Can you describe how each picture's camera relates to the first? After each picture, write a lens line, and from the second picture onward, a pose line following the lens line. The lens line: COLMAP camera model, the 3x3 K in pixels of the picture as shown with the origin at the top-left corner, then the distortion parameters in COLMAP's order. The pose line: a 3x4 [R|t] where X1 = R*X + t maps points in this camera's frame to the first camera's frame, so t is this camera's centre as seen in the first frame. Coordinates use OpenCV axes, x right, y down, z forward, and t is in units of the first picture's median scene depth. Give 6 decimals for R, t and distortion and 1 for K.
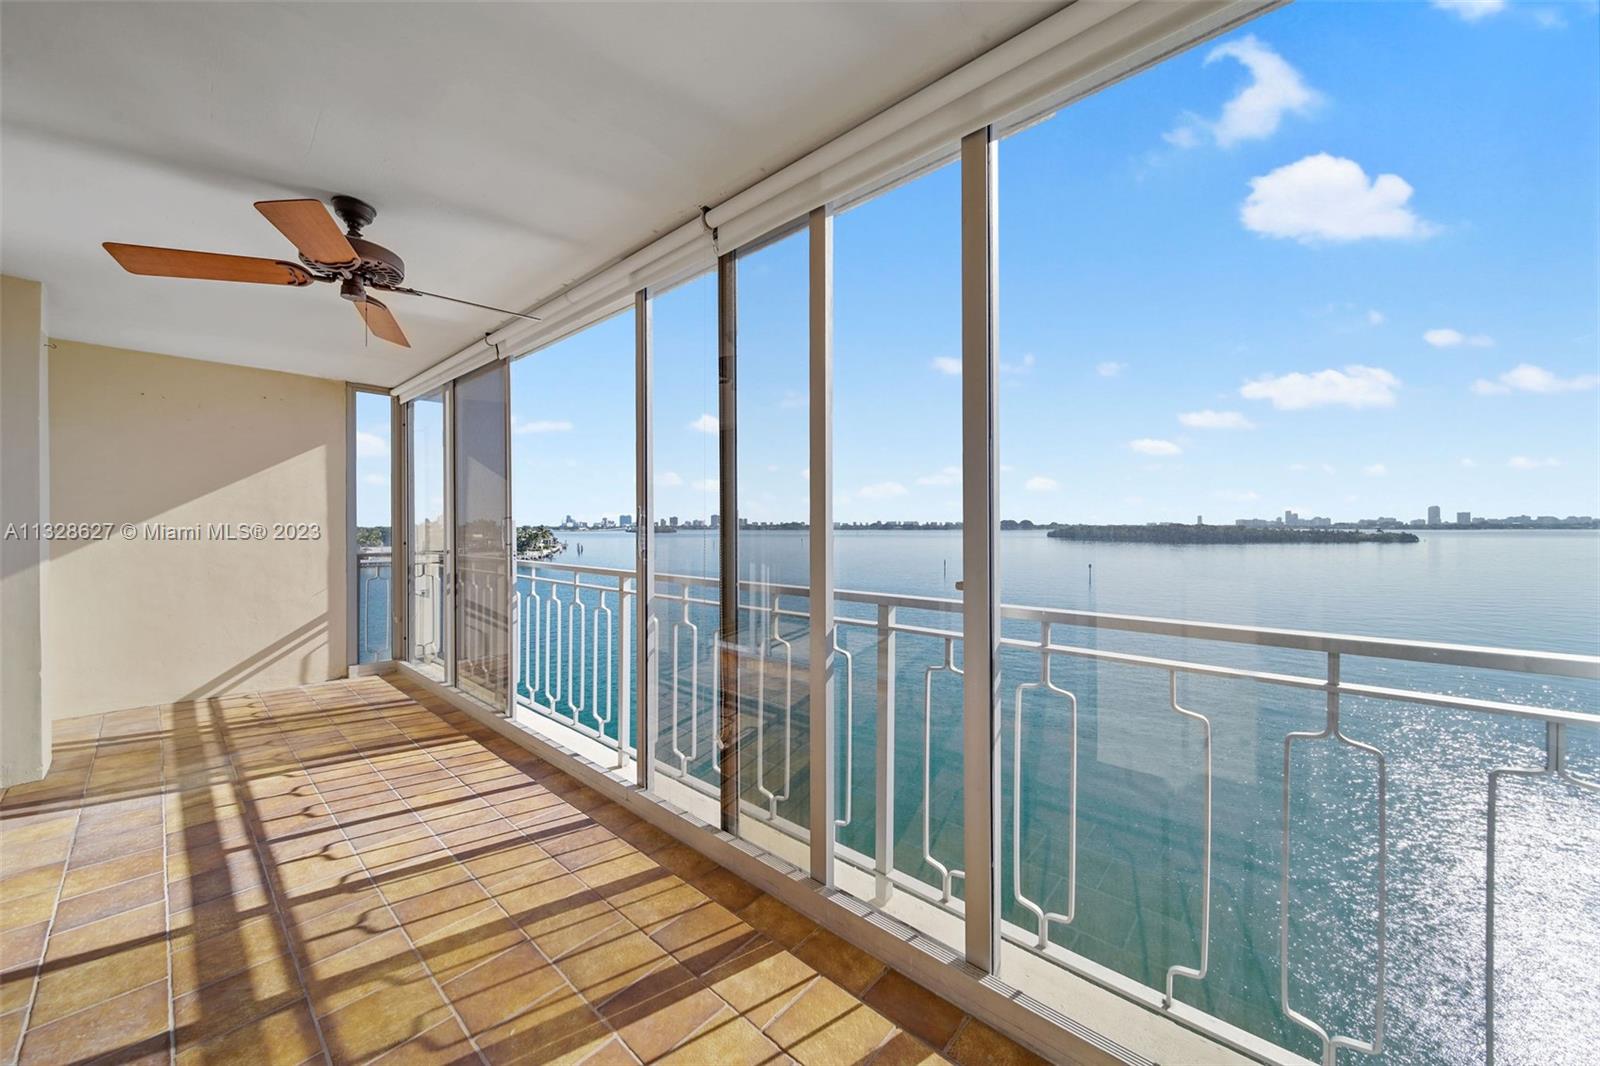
lens RADIAL K [[582.0, 0, 805.9], [0, 582.0, 542.3], [0, 0, 1]] dist [-0.001656, -0.001515]
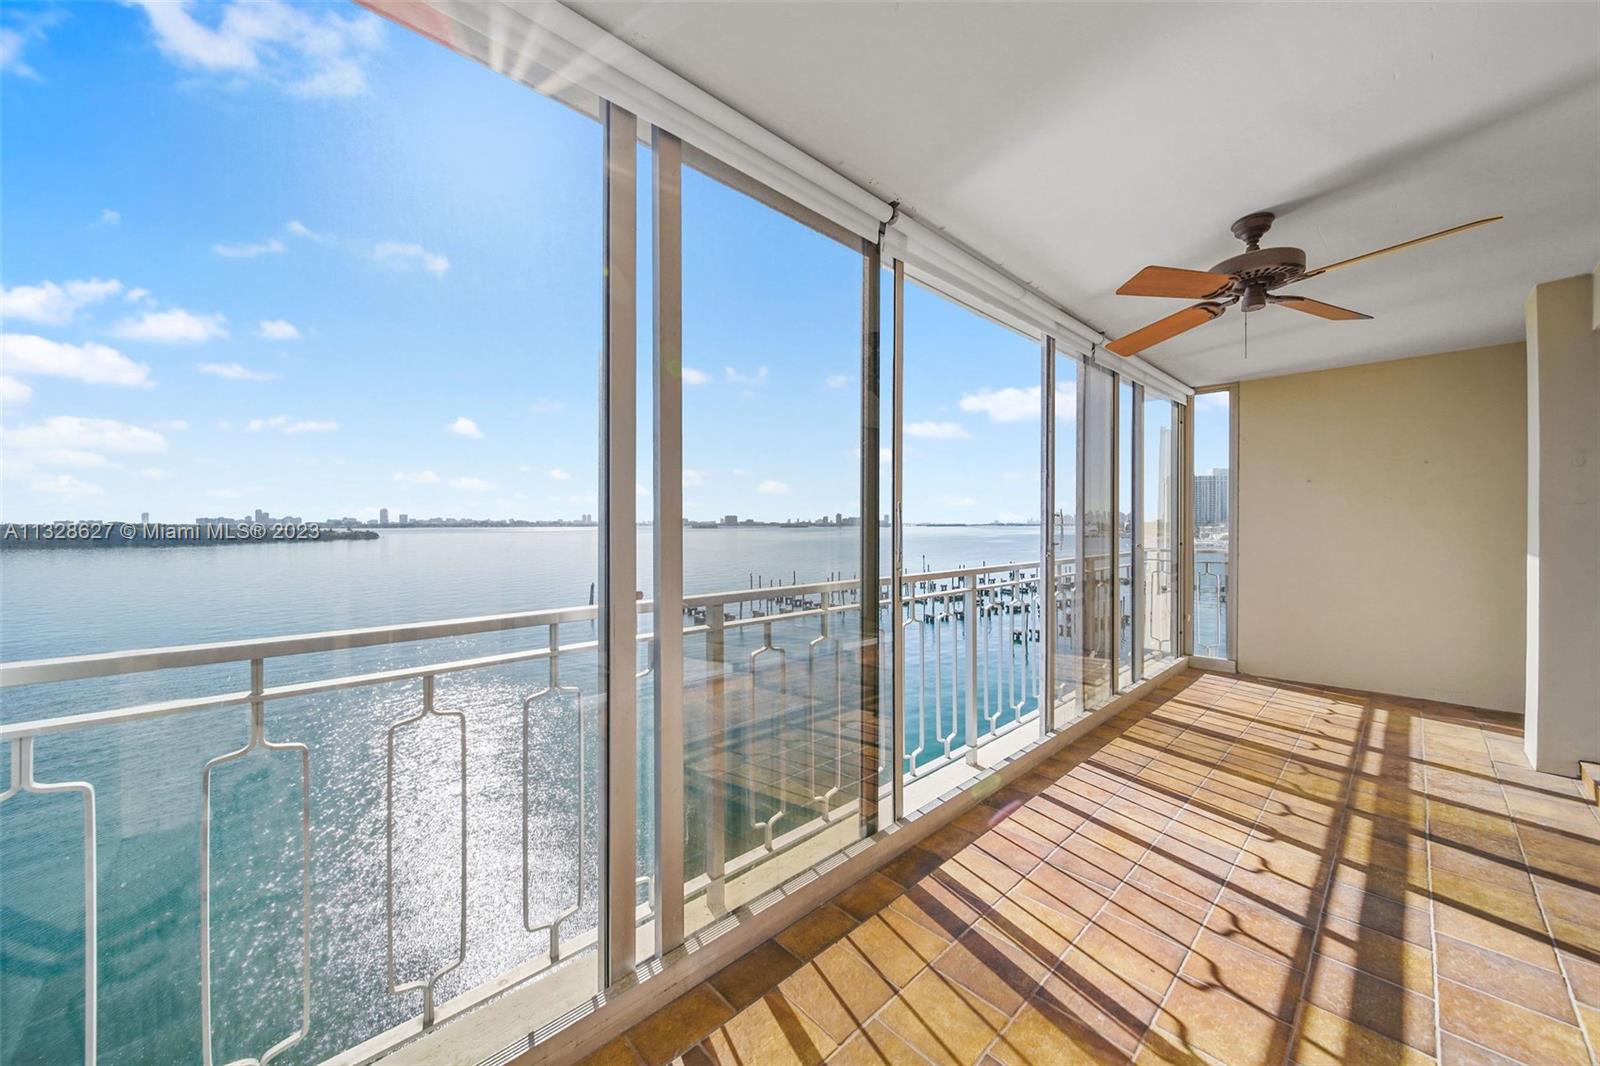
lens RADIAL K [[582.0, 0, 794.6], [0, 582.0, 534.2], [0, 0, 1]] dist [-0.001656, -0.001515]
pose [[0.087341, -0.015811, 0.996053, -1.730466], [0.028823, 0.999496, 0.013339, -0.039069], [-0.995761, 0.027544, 0.087753, 1.574658]]
